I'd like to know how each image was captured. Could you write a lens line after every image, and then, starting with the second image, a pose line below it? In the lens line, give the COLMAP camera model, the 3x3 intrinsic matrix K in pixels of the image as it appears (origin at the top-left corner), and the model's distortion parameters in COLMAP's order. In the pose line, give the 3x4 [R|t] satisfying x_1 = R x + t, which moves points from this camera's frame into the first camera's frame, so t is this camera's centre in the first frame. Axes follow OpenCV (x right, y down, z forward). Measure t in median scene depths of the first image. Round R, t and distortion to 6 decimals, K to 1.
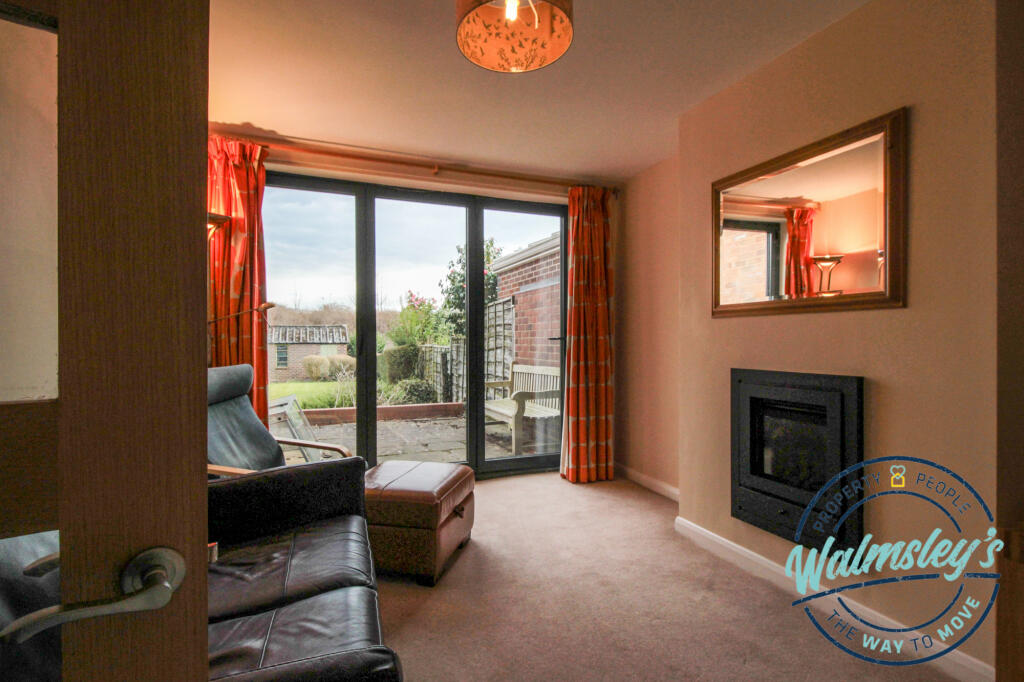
lens RADIAL K [[491.8, 0, 512.0], [0, 491.8, 341.0], [0, 0, 1]] dist [0.023517, 0.000021]
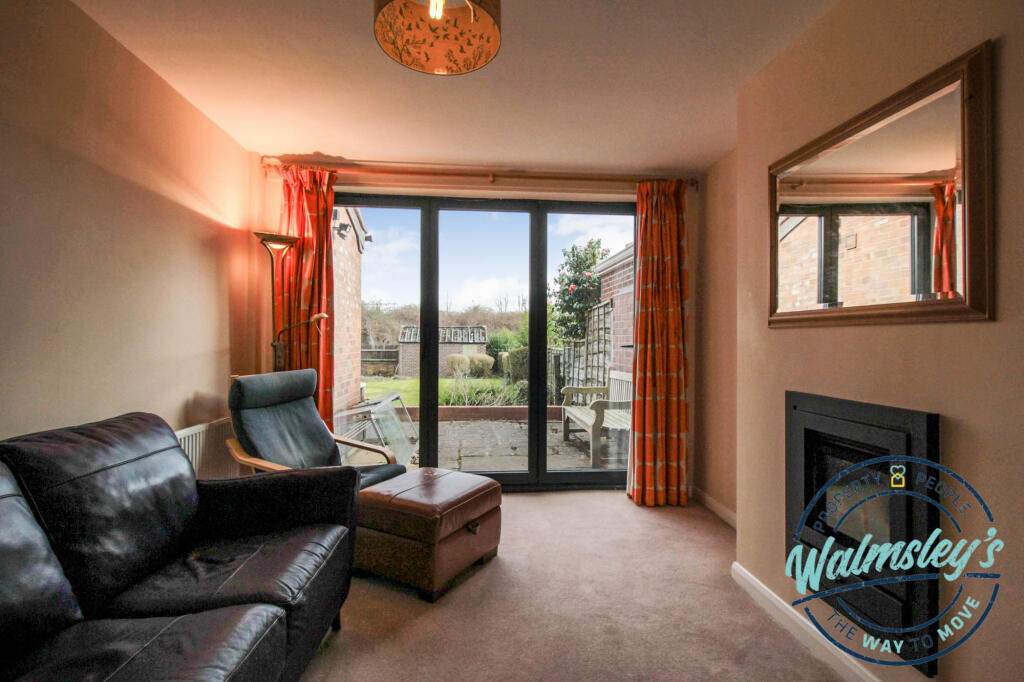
lens RADIAL K [[485.0, 0, 511.7], [0, 485.0, 336.3], [0, 0, 1]] dist [0.045161, -0.020338]
pose [[0.957603, 0.005408, -0.288041, 0.169918], [-0.008084, 0.999934, -0.008102, -0.017107], [0.287978, 0.010087, 0.957584, 0.065144]]
